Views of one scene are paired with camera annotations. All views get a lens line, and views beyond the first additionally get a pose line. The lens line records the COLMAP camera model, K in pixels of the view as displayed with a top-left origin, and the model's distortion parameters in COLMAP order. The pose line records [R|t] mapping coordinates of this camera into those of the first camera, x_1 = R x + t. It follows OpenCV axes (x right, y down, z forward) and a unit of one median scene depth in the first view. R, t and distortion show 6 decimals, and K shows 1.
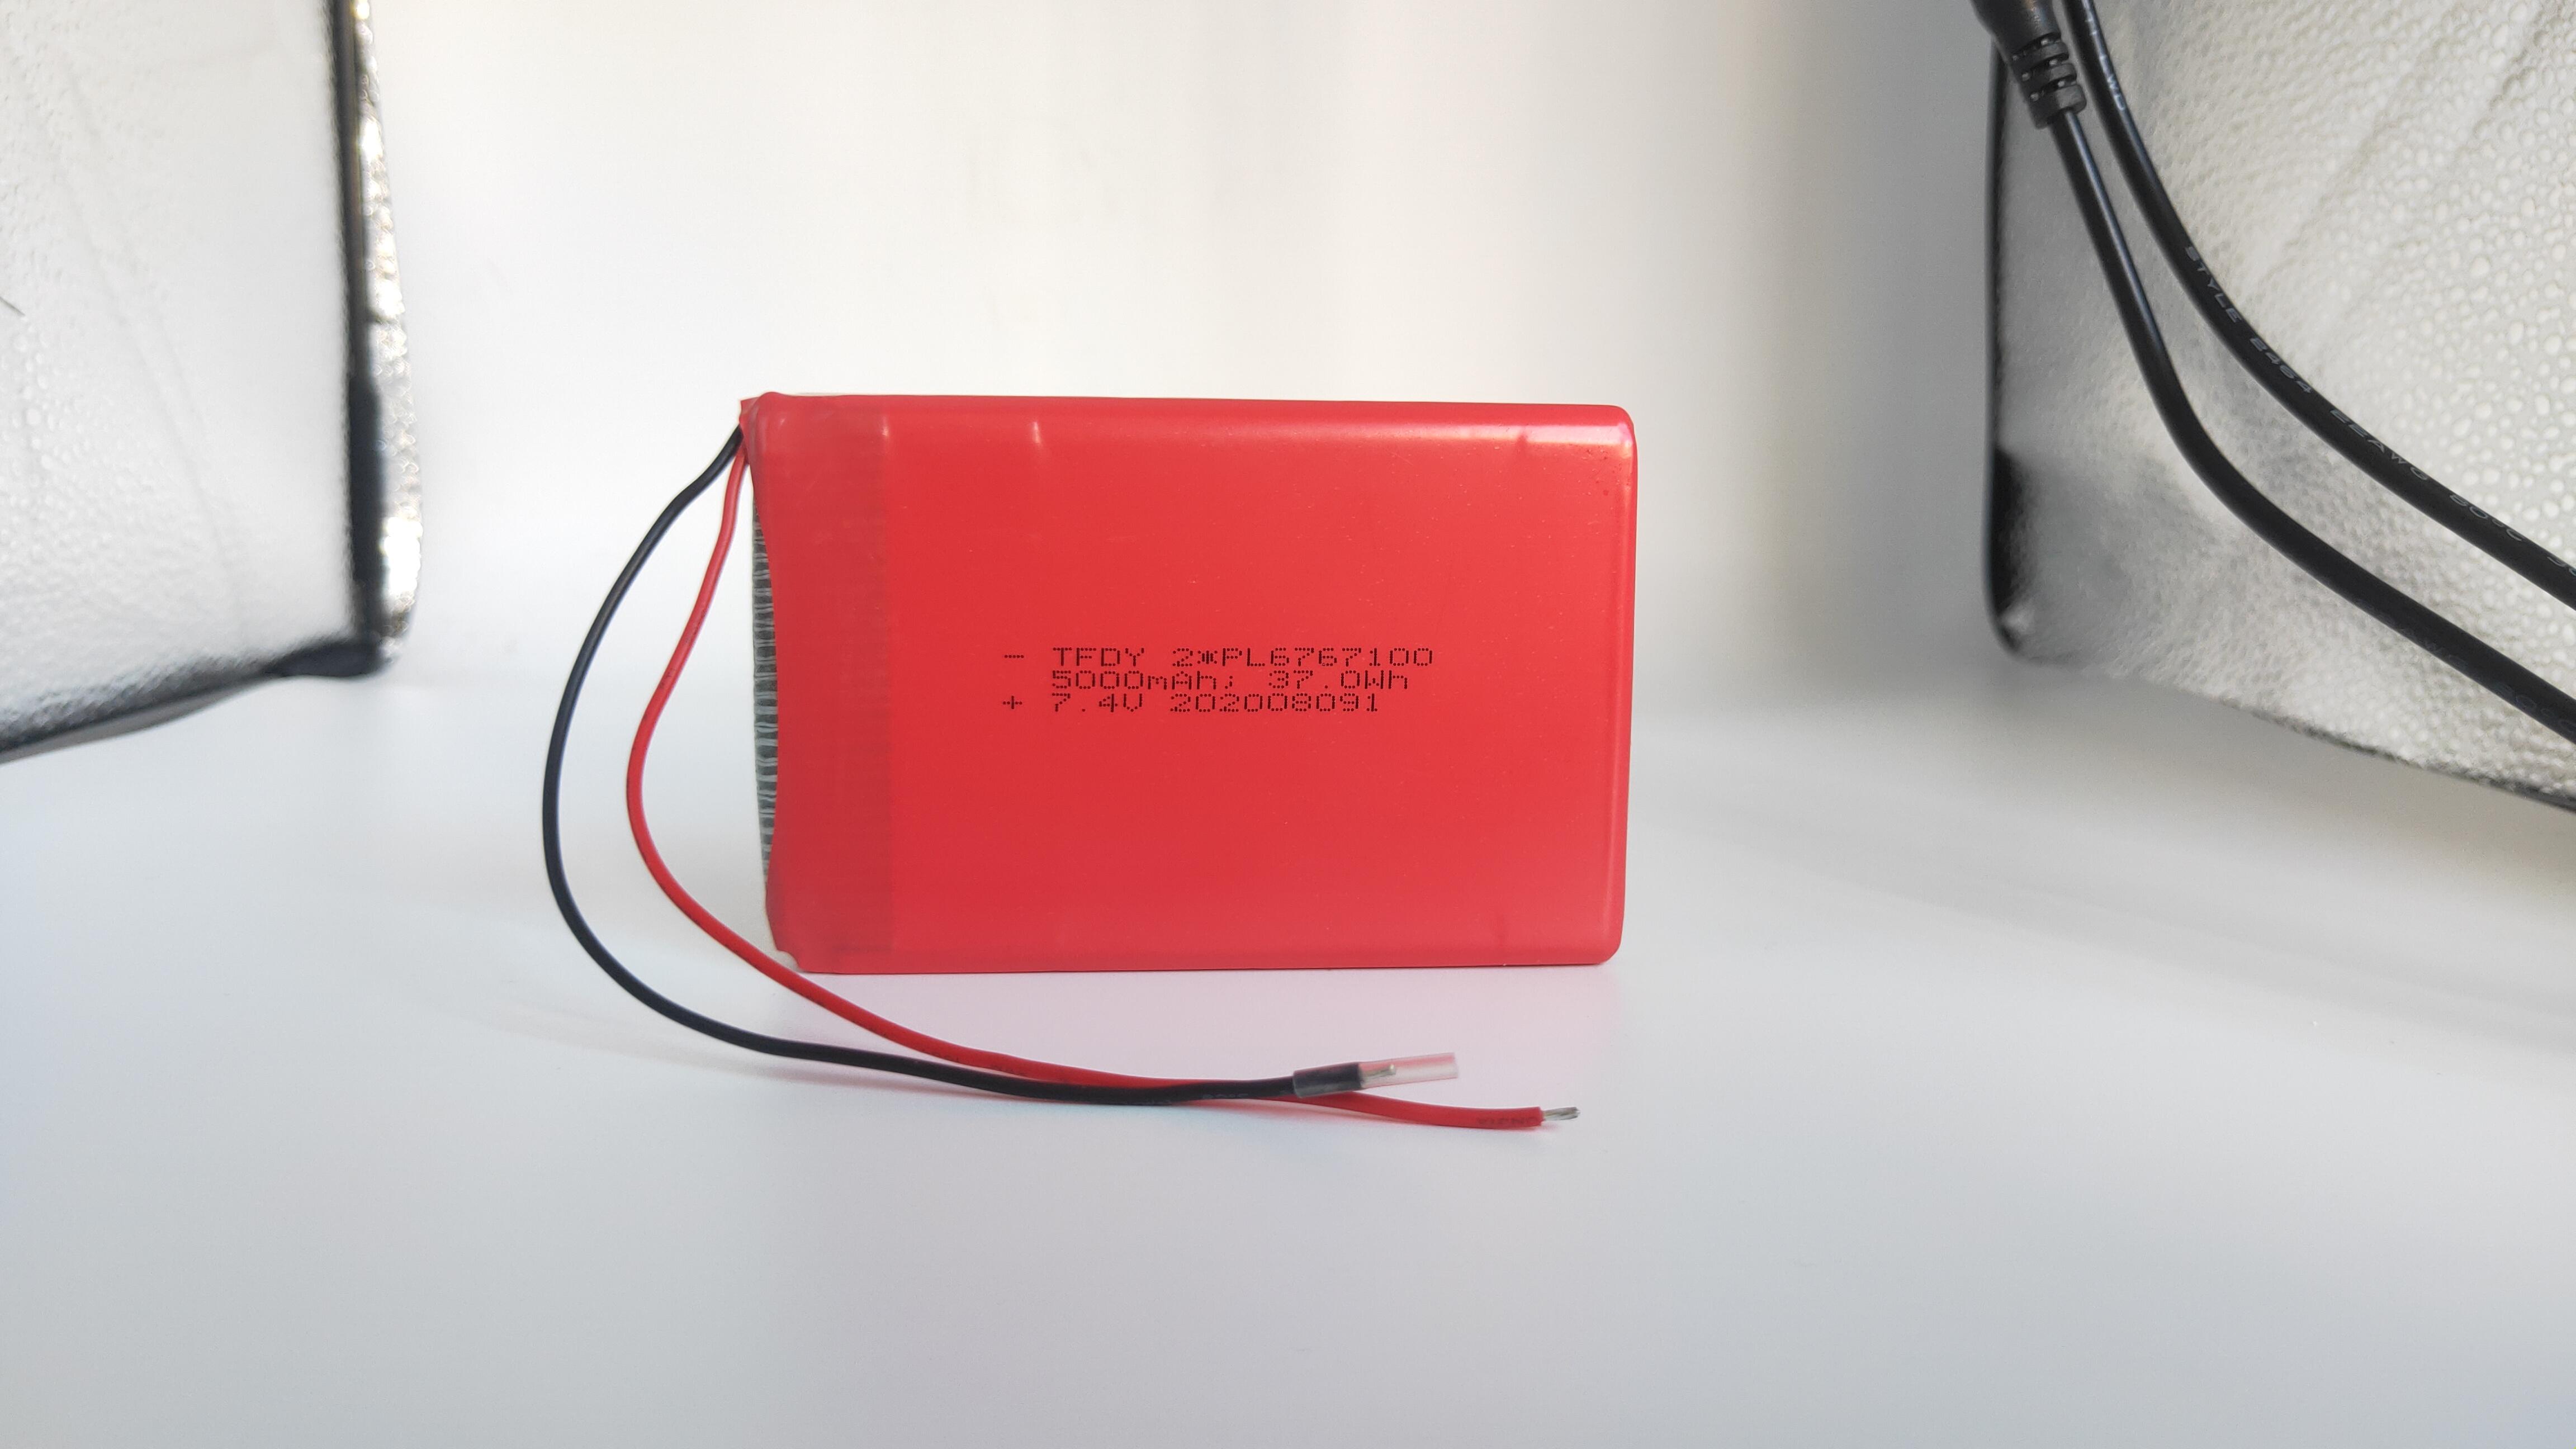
lens RADIAL K [[1930.9, 0, 1280.8], [0, 1930.9, 719.1], [0, 0, 1]] dist [-0.017016, -0.004421]
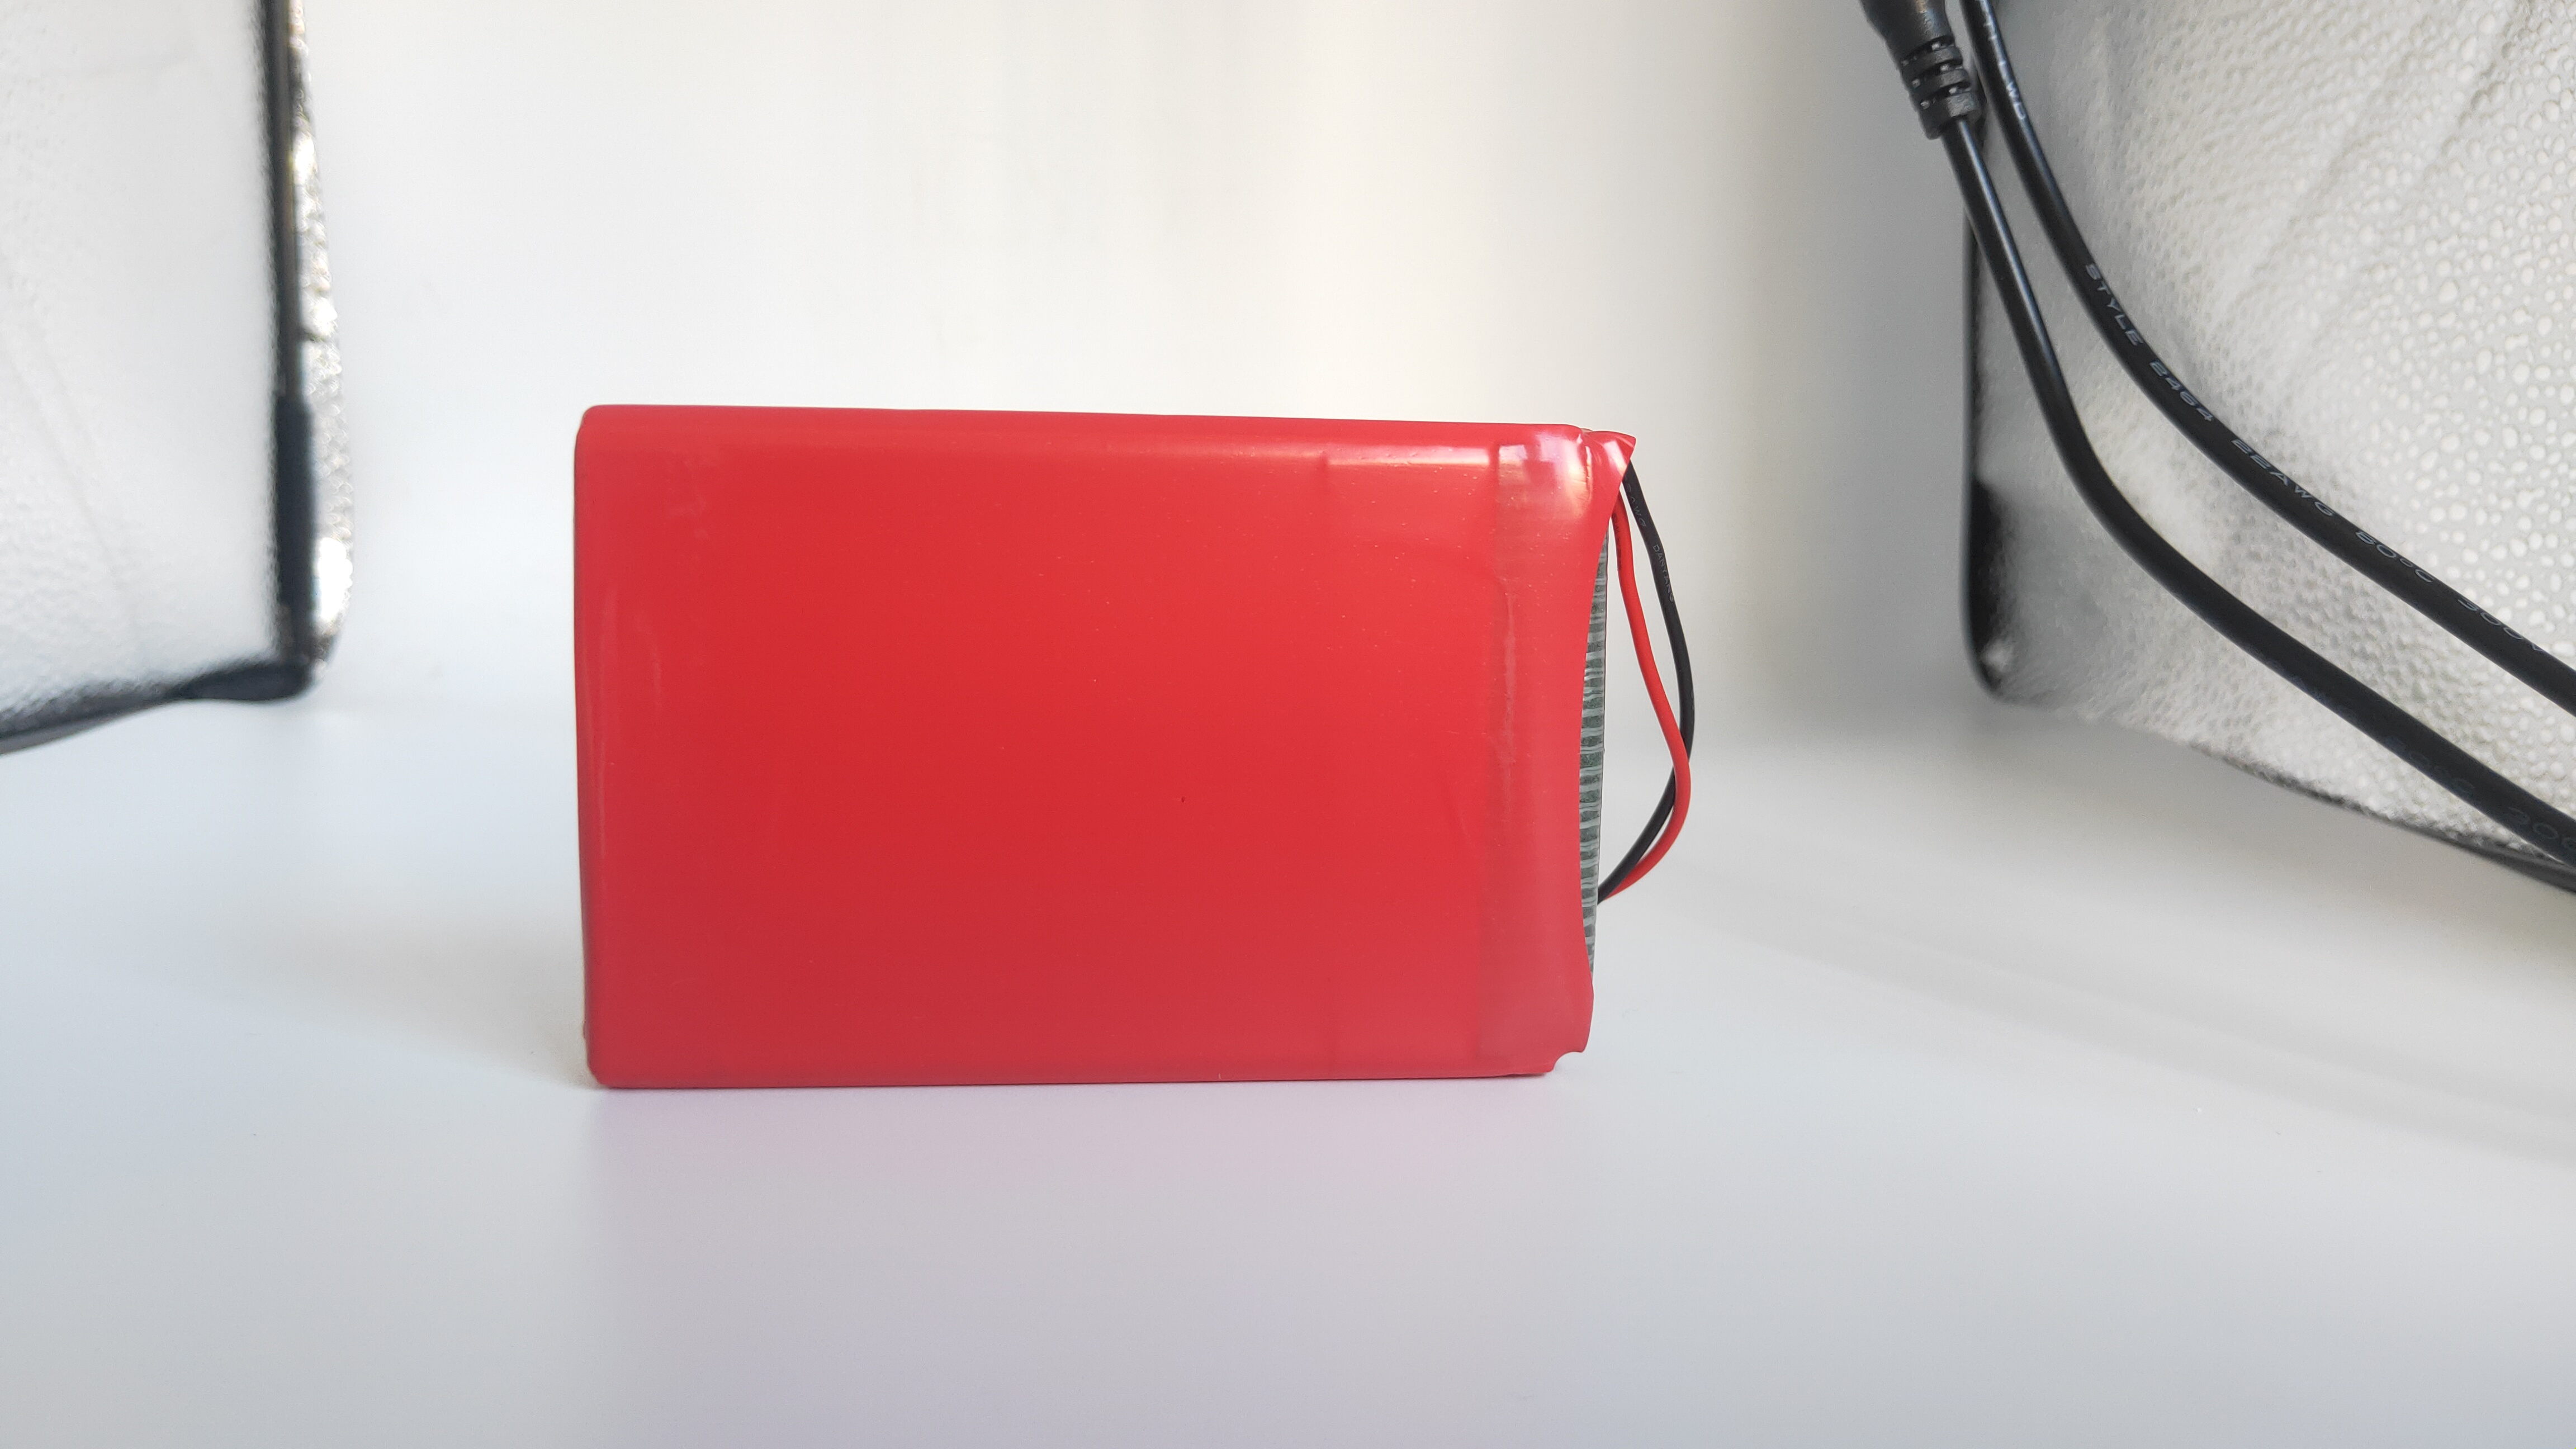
lens RADIAL K [[1930.9, 0, 1295.7], [0, 1930.9, 719.3], [0, 0, 1]] dist [-0.017016, -0.004421]
pose [[0.999714, 0.010008, -0.021700, 0.068516], [-0.010315, 0.999848, -0.014044, -0.004593], [0.021556, 0.014263, 0.999666, 0.037177]]
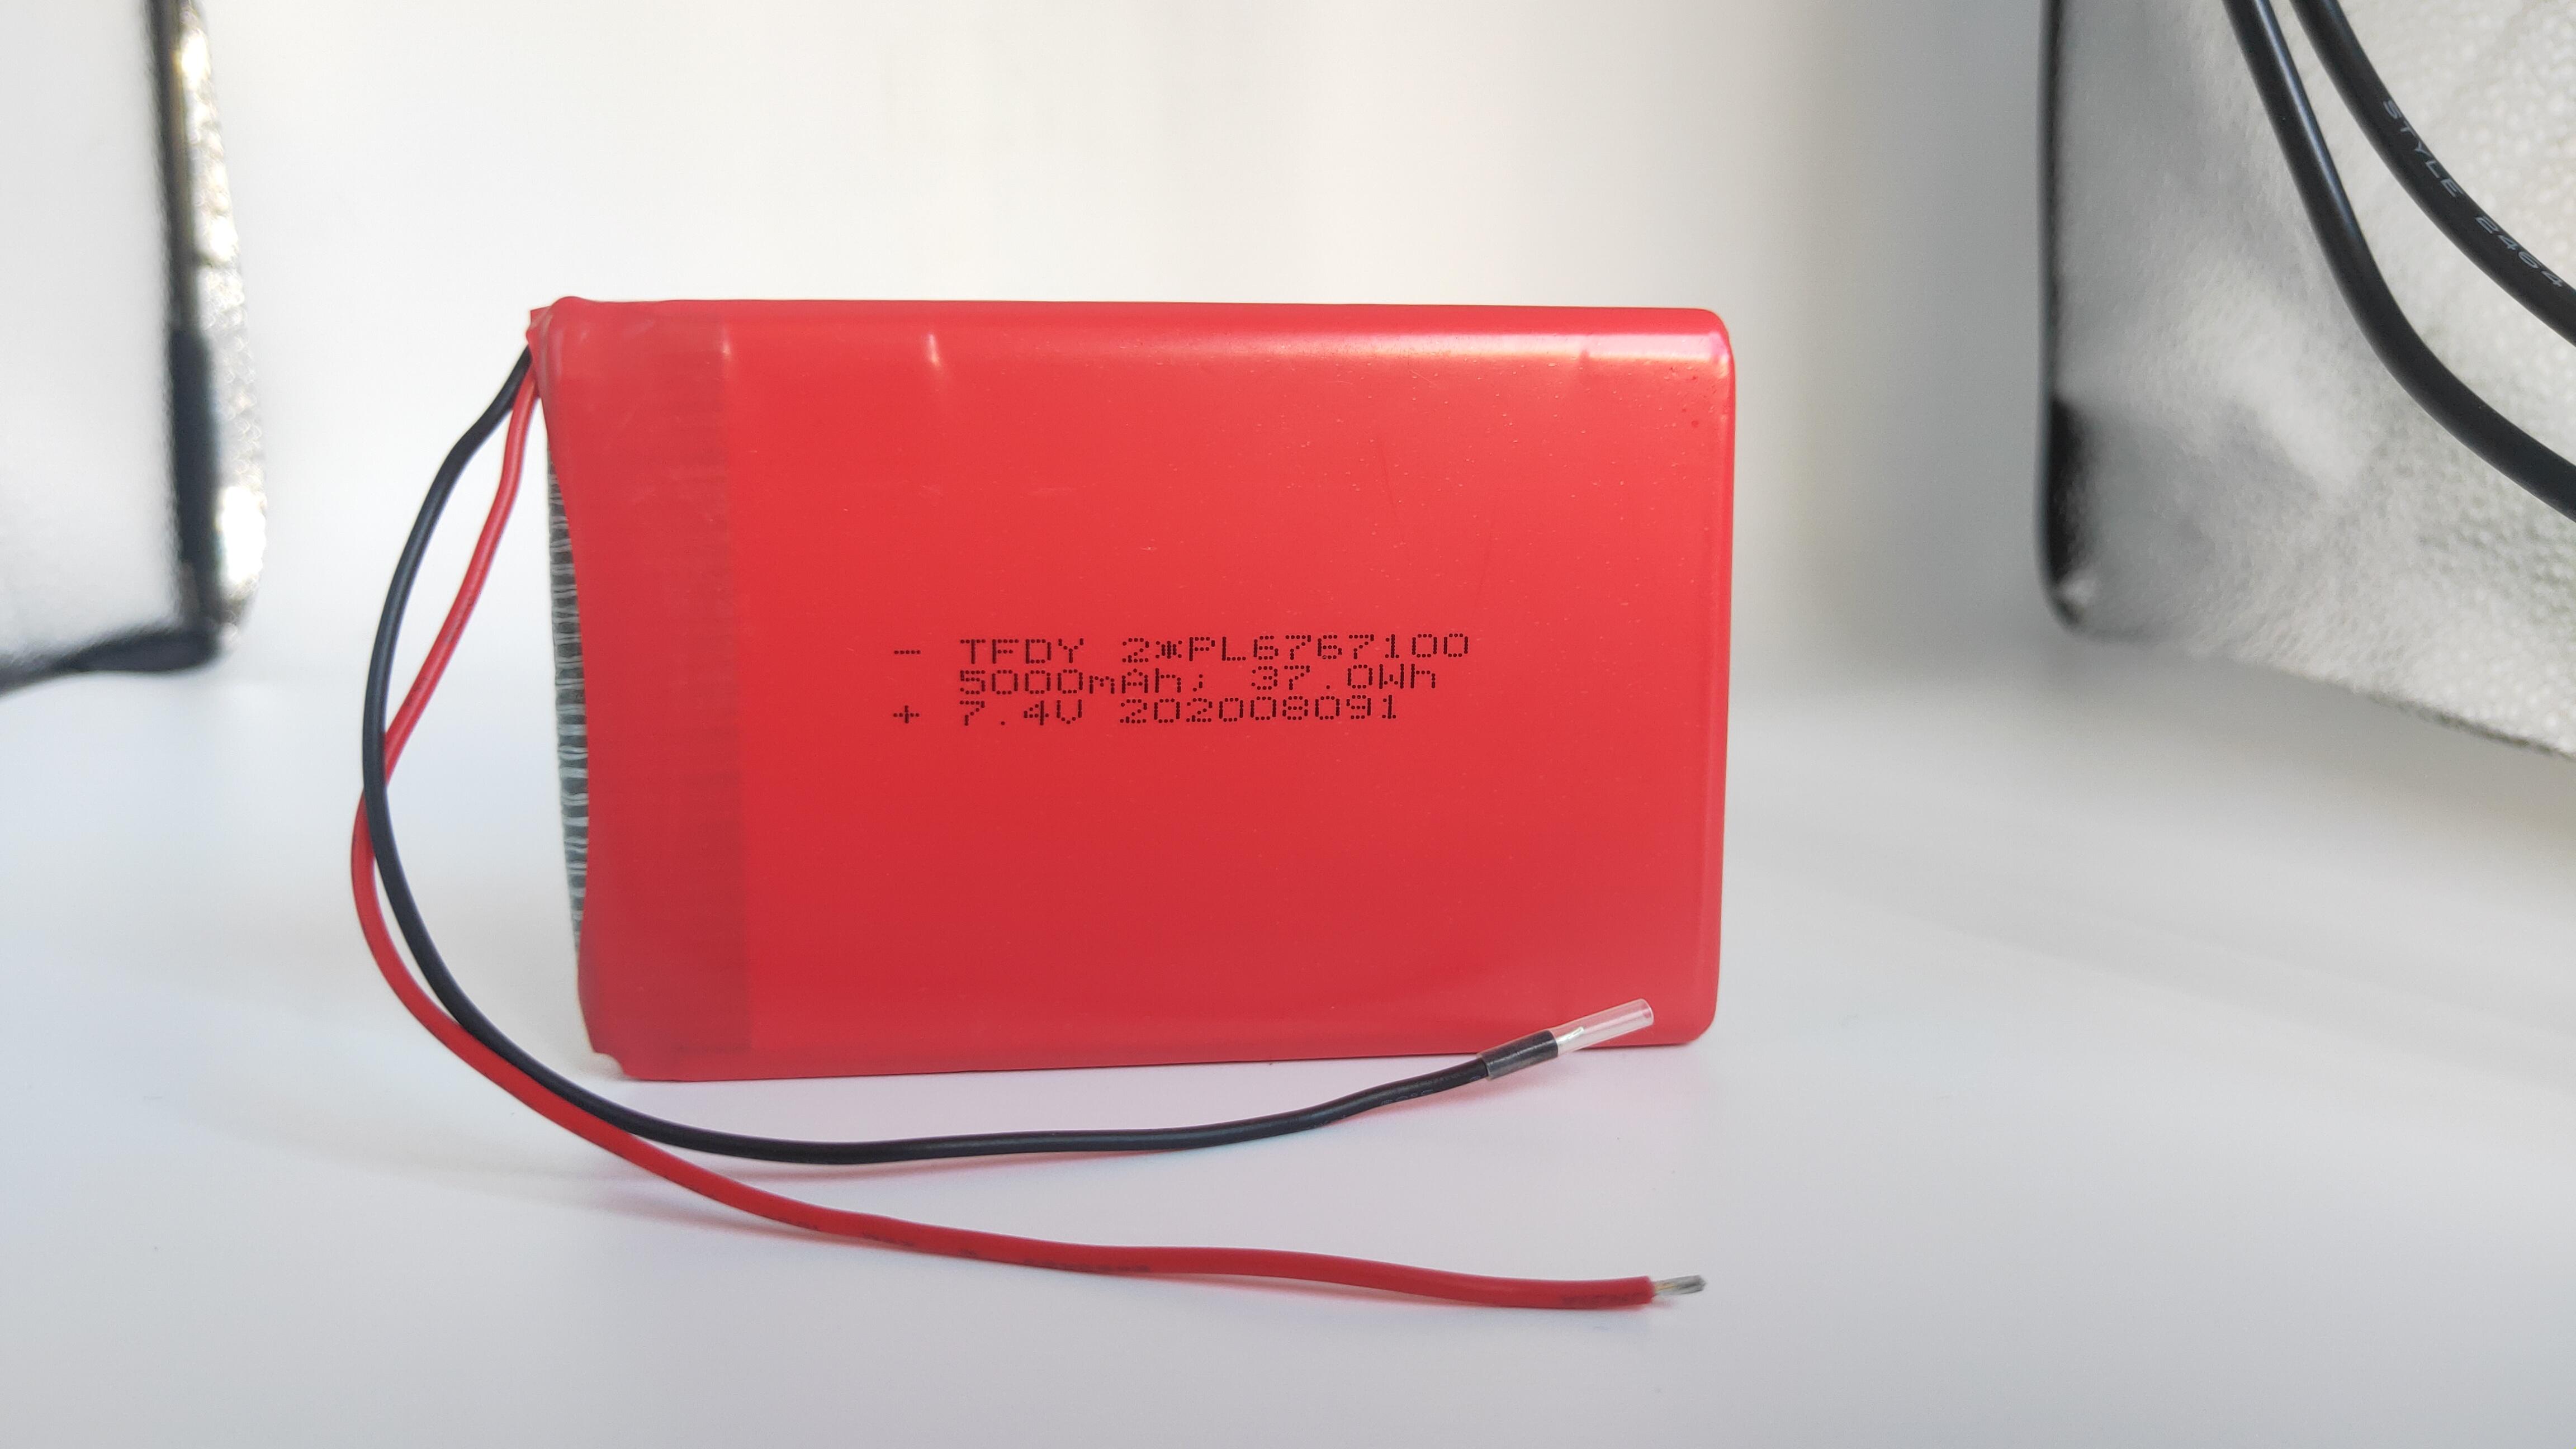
lens RADIAL K [[1930.9, 0, 1285.8], [0, 1930.9, 714.2], [0, 0, 1]] dist [-0.017016, -0.004421]
pose [[0.999963, -0.008324, 0.002045, 0.020716], [0.008302, 0.999910, 0.010503, -0.008690], [-0.002132, -0.010486, 0.999943, 0.147157]]
